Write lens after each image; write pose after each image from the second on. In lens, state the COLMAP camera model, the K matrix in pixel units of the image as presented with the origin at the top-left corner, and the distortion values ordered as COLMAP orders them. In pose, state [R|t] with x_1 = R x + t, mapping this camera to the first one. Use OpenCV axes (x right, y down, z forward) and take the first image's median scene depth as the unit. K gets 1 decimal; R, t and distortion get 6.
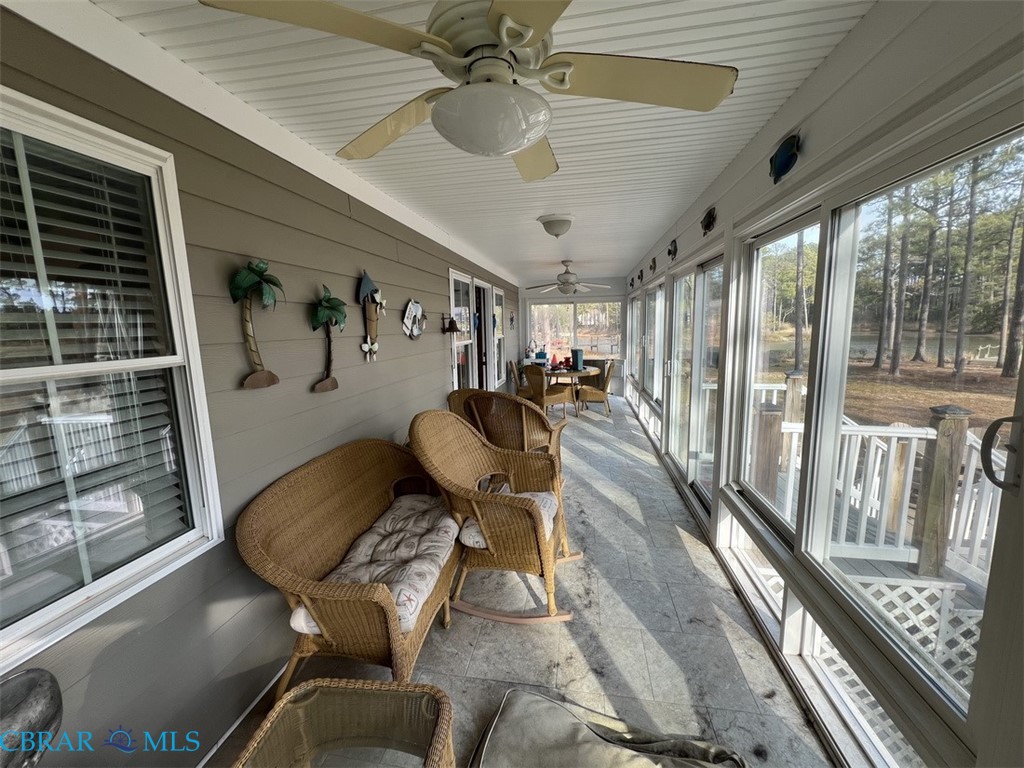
lens RADIAL K [[407.3, 0, 510.9], [0, 407.3, 385.4], [0, 0, 1]] dist [0.000891, 0.000081]
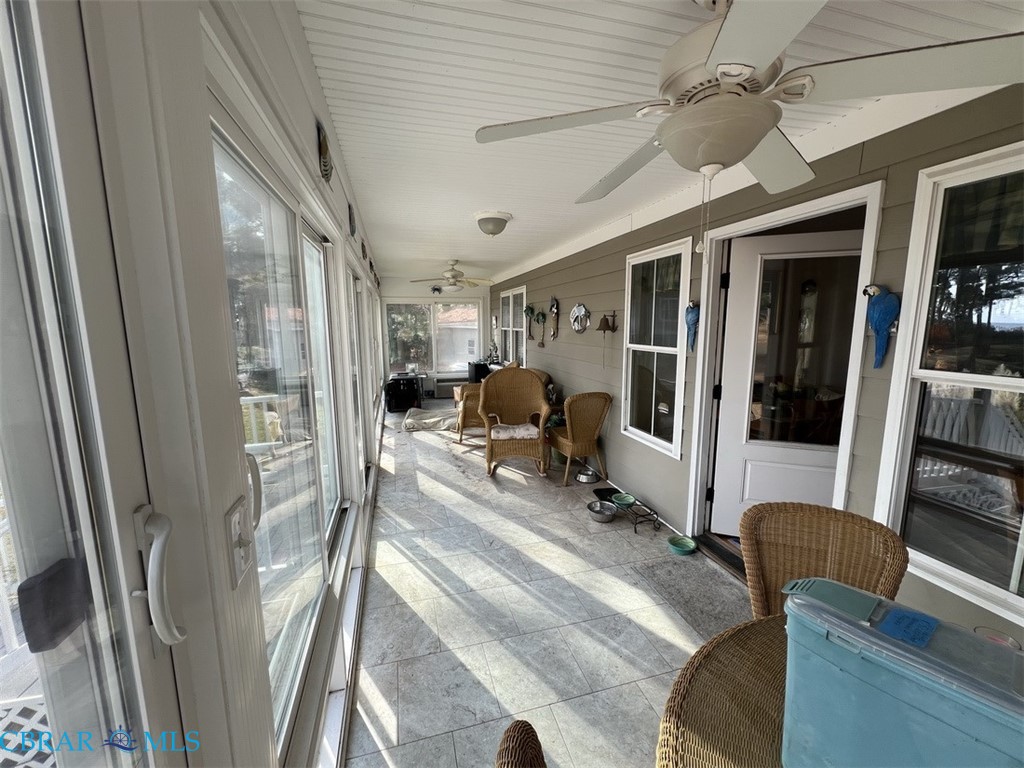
lens RADIAL K [[407.3, 0, 510.4], [0, 407.3, 384.8], [0, 0, 1]] dist [0.000891, 0.000081]
pose [[-0.900038, 0.095902, -0.425129, 0.581155], [-0.032486, 0.958010, 0.284888, -0.335329], [0.434600, 0.270220, -0.859130, 2.172801]]
